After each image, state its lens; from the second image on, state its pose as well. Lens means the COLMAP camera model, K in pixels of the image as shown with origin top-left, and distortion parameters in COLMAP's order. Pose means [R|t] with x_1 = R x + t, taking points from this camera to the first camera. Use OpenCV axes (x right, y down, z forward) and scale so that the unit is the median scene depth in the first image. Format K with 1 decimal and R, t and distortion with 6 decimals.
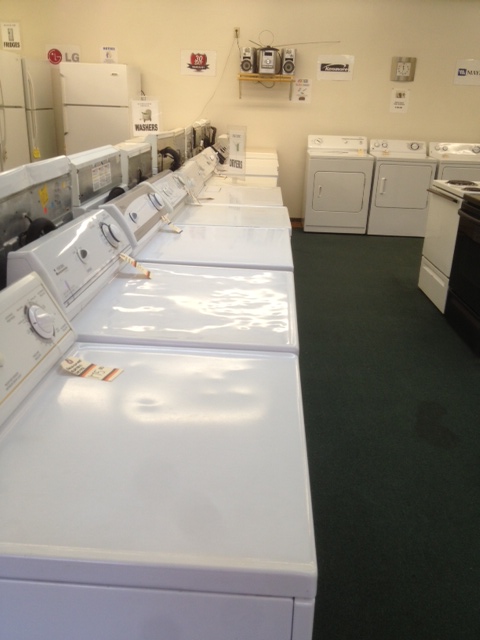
lens RADIAL K [[602.6, 0, 240.0], [0, 602.6, 320.0], [0, 0, 1]] dist [0.113295, -0.229938]
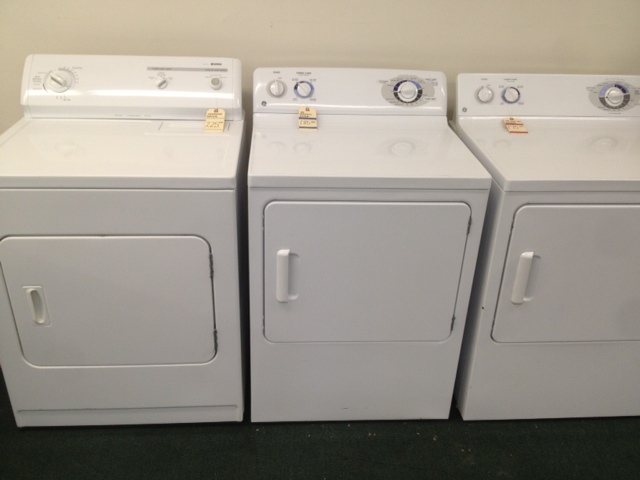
lens RADIAL K [[602.6, 0, 320.0], [0, 602.6, 240.0], [0, 0, 1]] dist [0.113295, -0.229938]
pose [[0.994268, -0.052150, 0.093330, 0.218518], [0.039857, 0.990837, 0.129049, -0.257719], [-0.099205, -0.124590, 0.987236, 0.724321]]
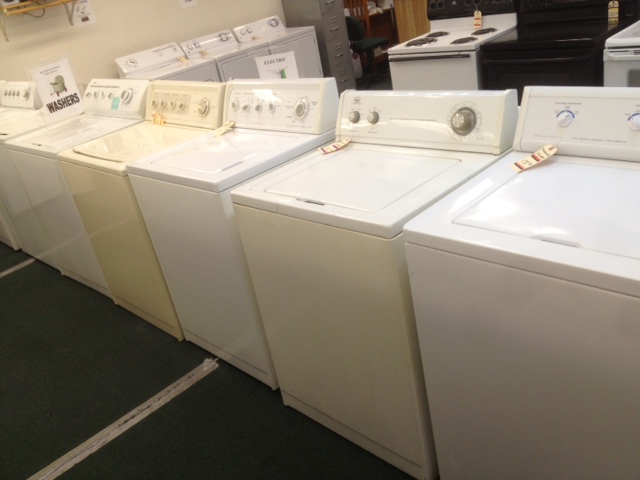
lens RADIAL K [[602.6, 0, 320.0], [0, 602.6, 240.0], [0, 0, 1]] dist [0.113295, -0.229938]
pose [[0.662714, -0.469995, 0.583022, -0.294212], [0.447208, 0.872848, 0.195298, -0.136152], [-0.600678, 0.131305, 0.788635, 0.241337]]
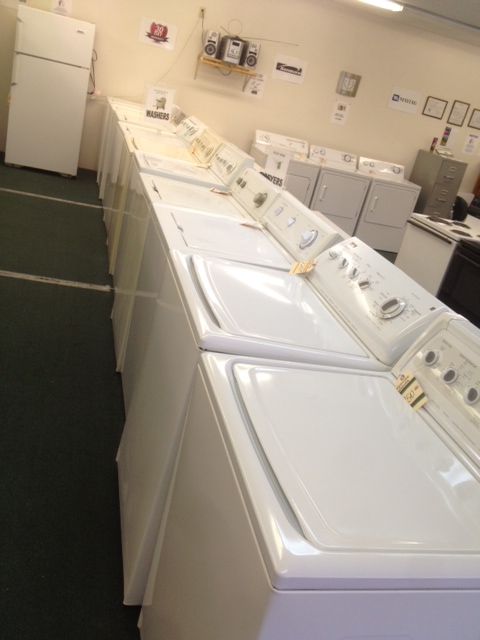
lens RADIAL K [[602.6, 0, 240.0], [0, 602.6, 320.0], [0, 0, 1]] dist [0.113295, -0.229938]
pose [[0.944761, 0.076924, 0.318605, -0.219619], [-0.101147, 0.993050, 0.060168, -0.045657], [-0.311763, -0.089070, 0.945976, 0.011904]]
